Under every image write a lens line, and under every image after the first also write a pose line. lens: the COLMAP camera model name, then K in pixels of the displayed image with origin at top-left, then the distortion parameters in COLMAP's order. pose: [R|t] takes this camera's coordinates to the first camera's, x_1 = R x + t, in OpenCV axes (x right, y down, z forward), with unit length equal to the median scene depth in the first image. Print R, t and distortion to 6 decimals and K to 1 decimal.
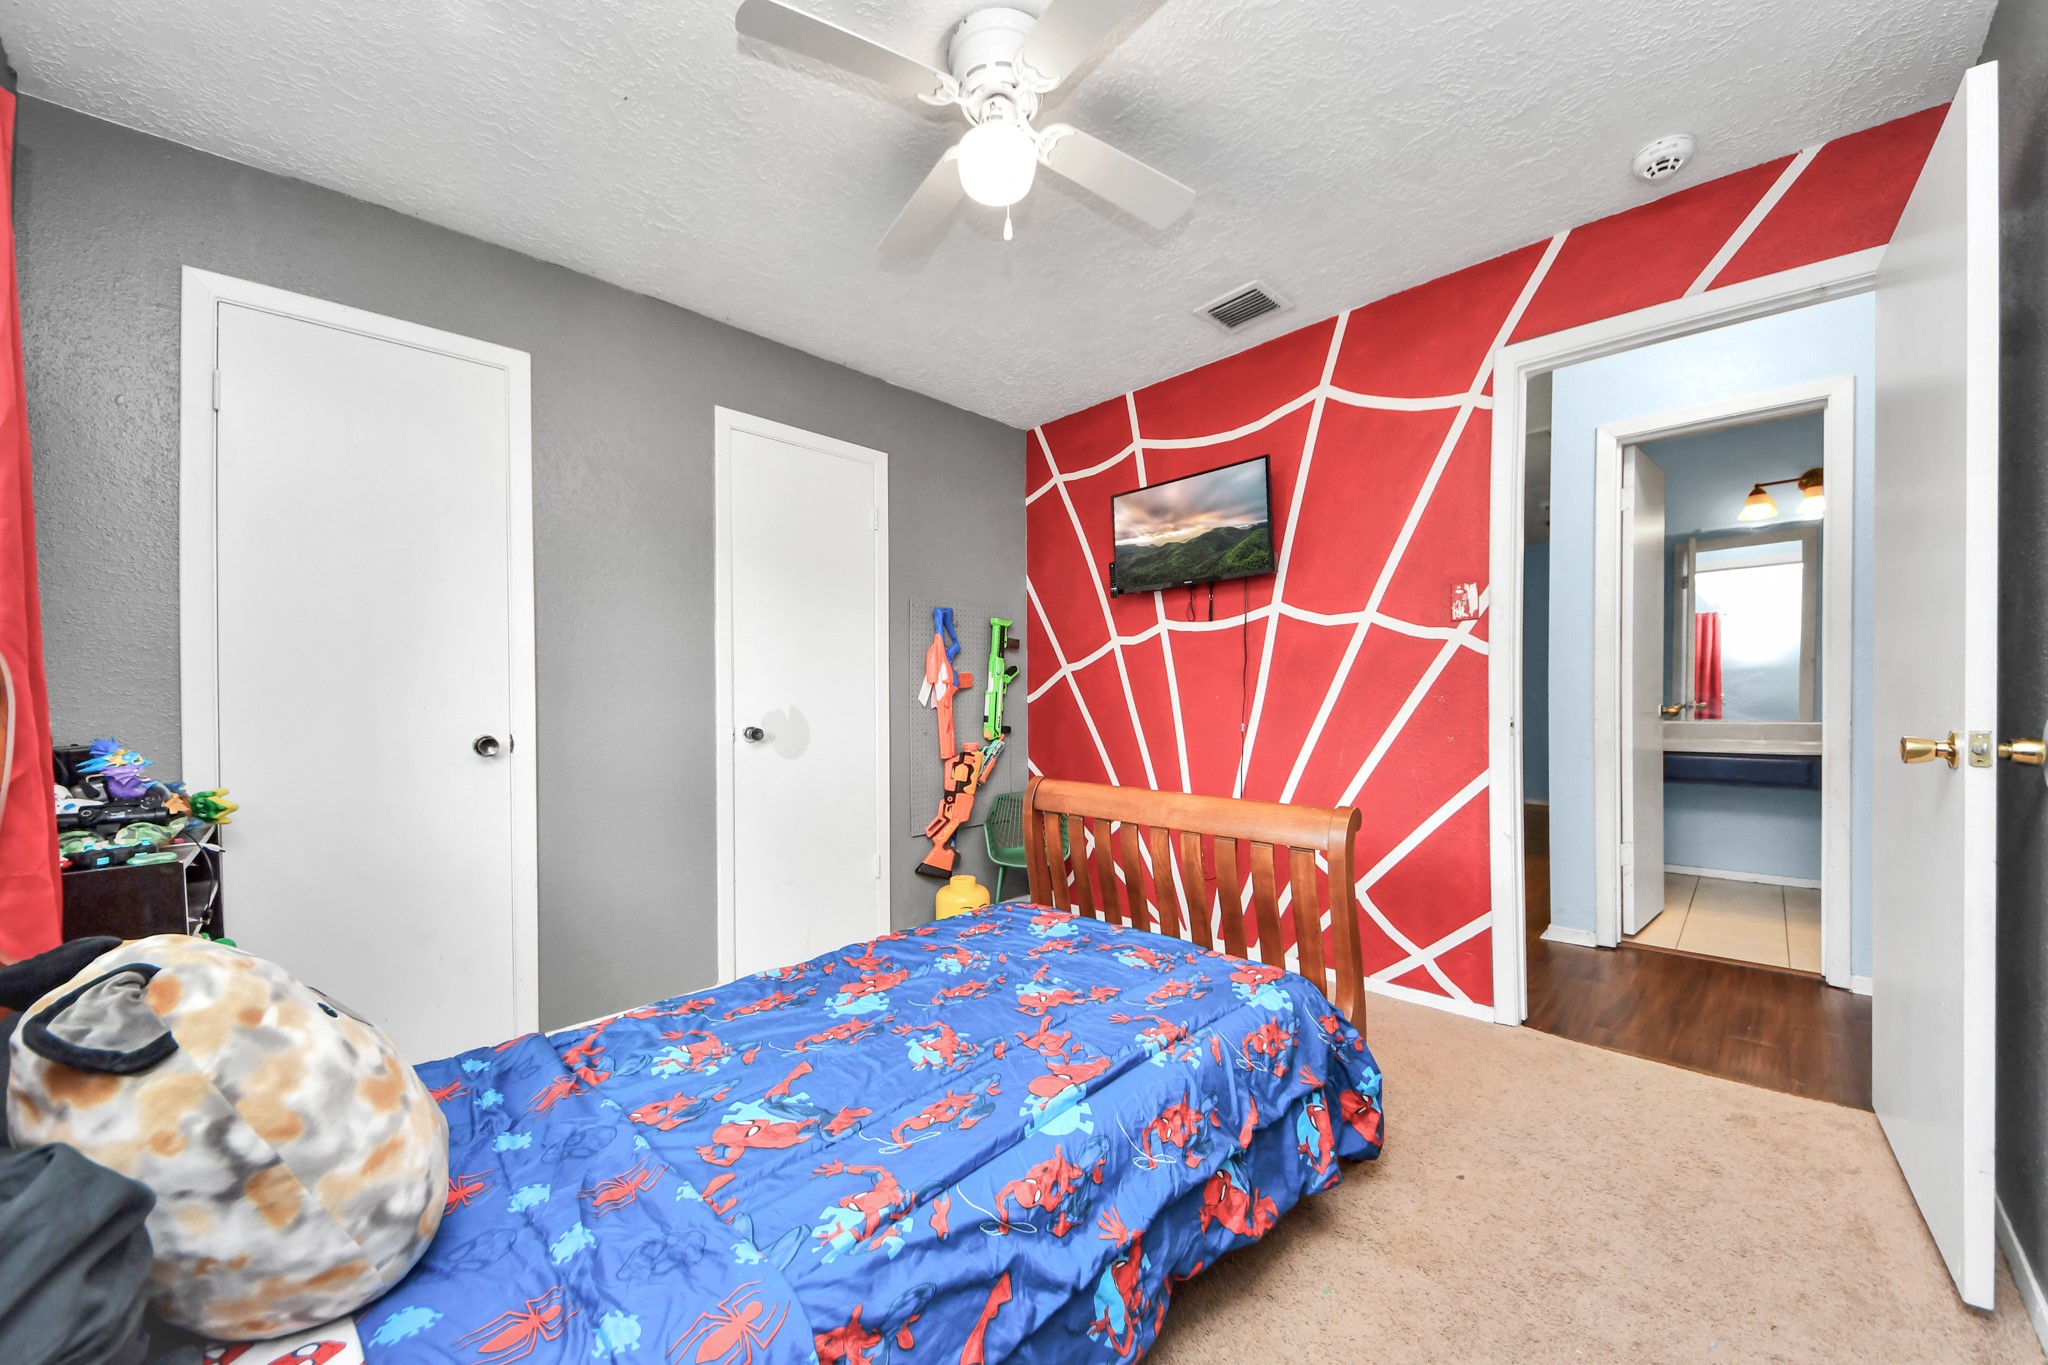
lens RADIAL K [[734.5, 0, 1032.6], [0, 734.5, 696.1], [0, 0, 1]] dist [0.031066, -0.000887]
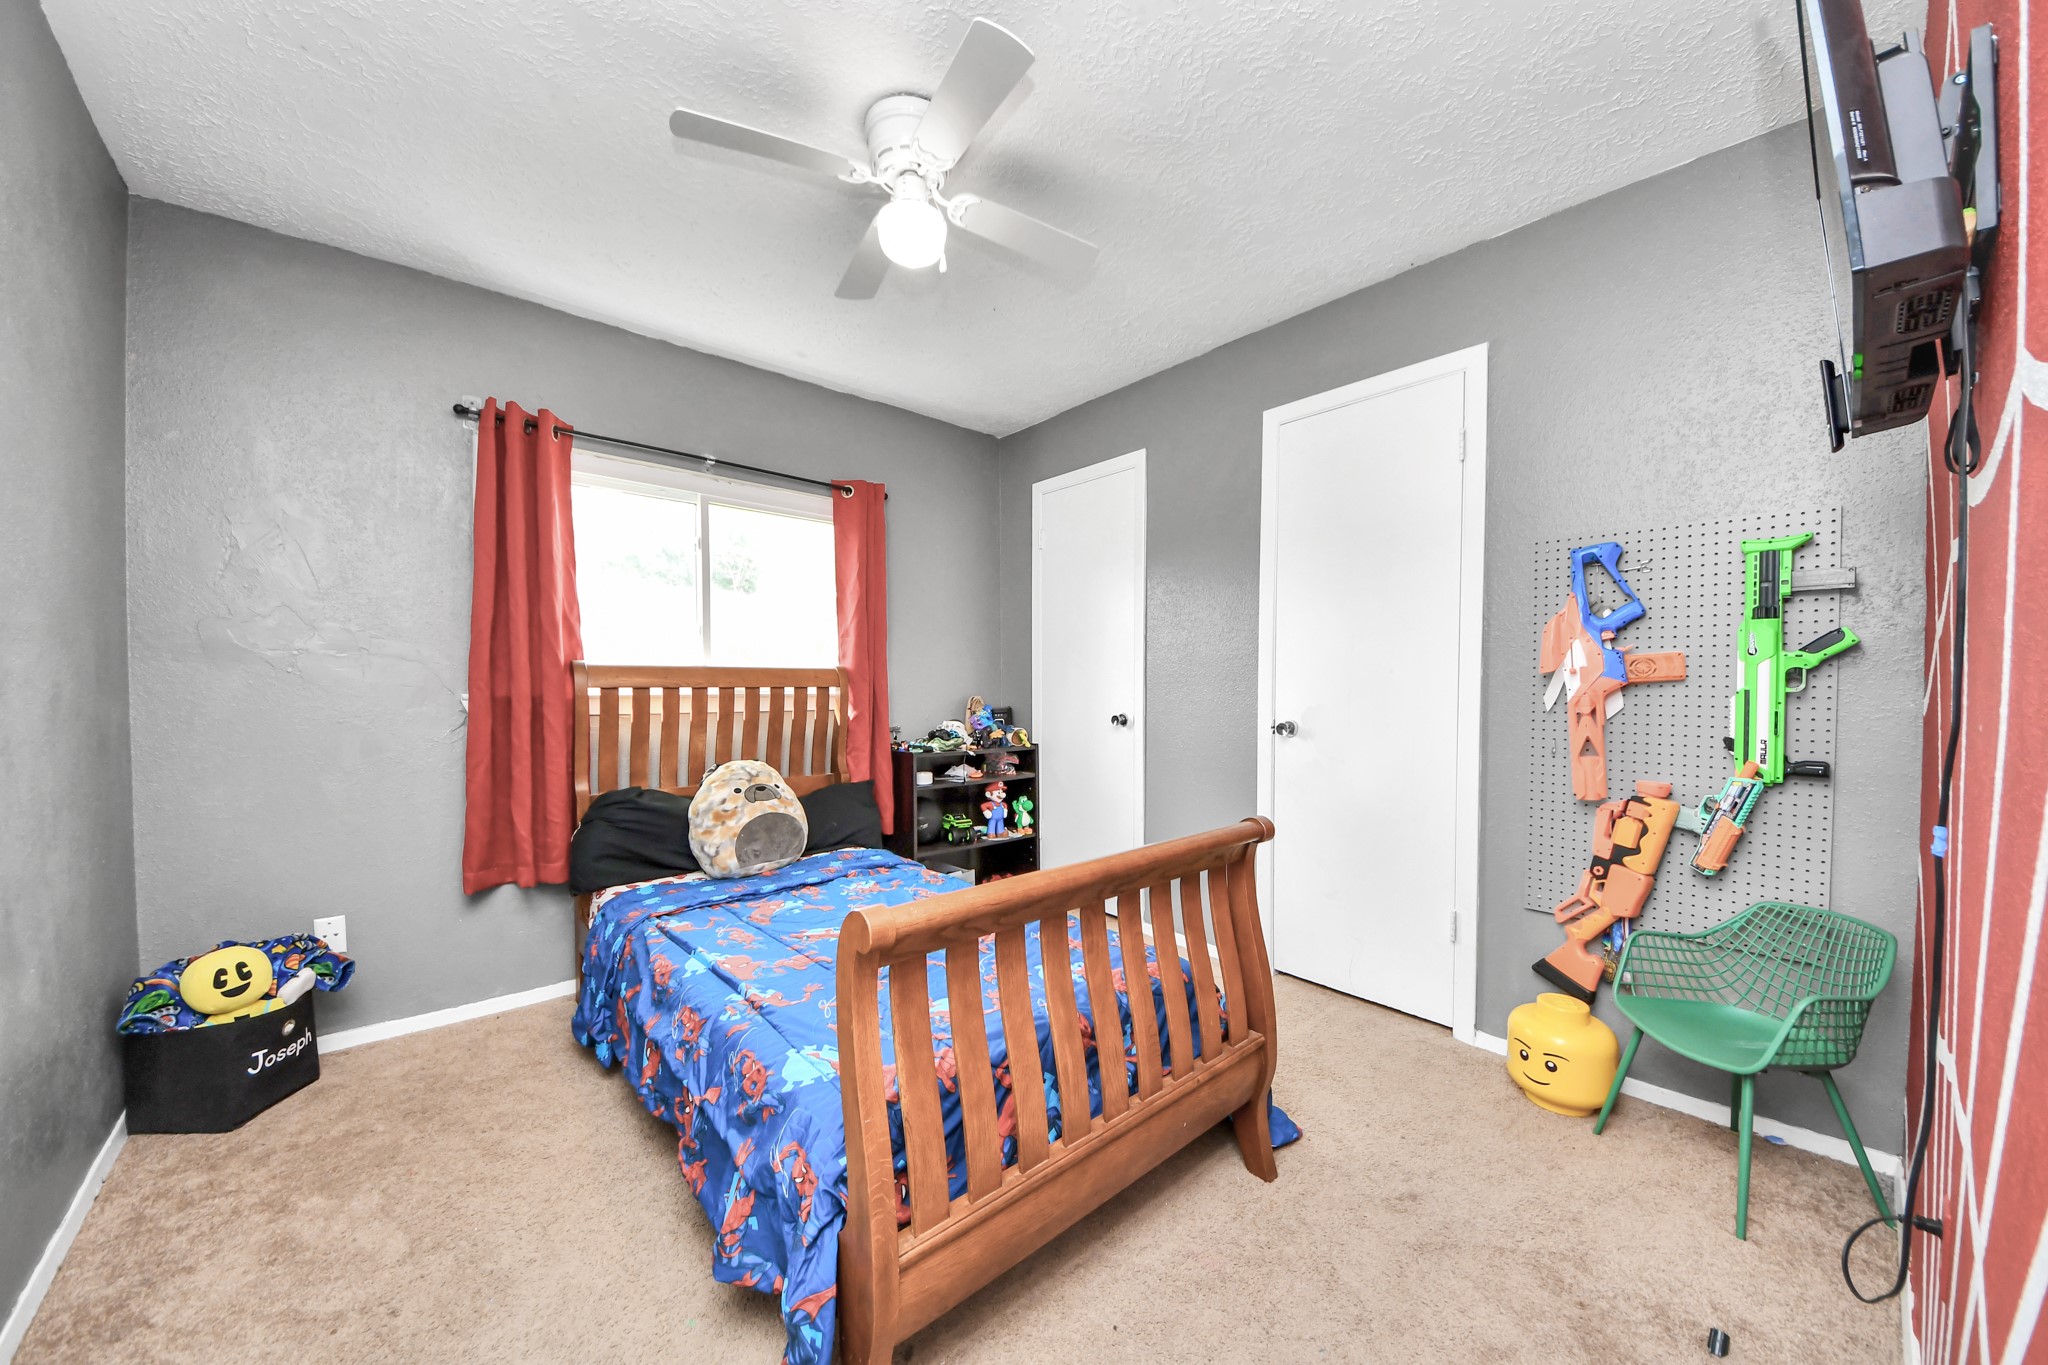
lens RADIAL K [[734.5, 0, 1032.7], [0, 734.5, 688.3], [0, 0, 1]] dist [0.031066, -0.000887]
pose [[-0.077280, 0.023330, -0.996736, 0.517646], [0.010018, 0.999694, 0.022622, -0.023519], [0.996959, -0.008237, -0.077490, 0.602362]]
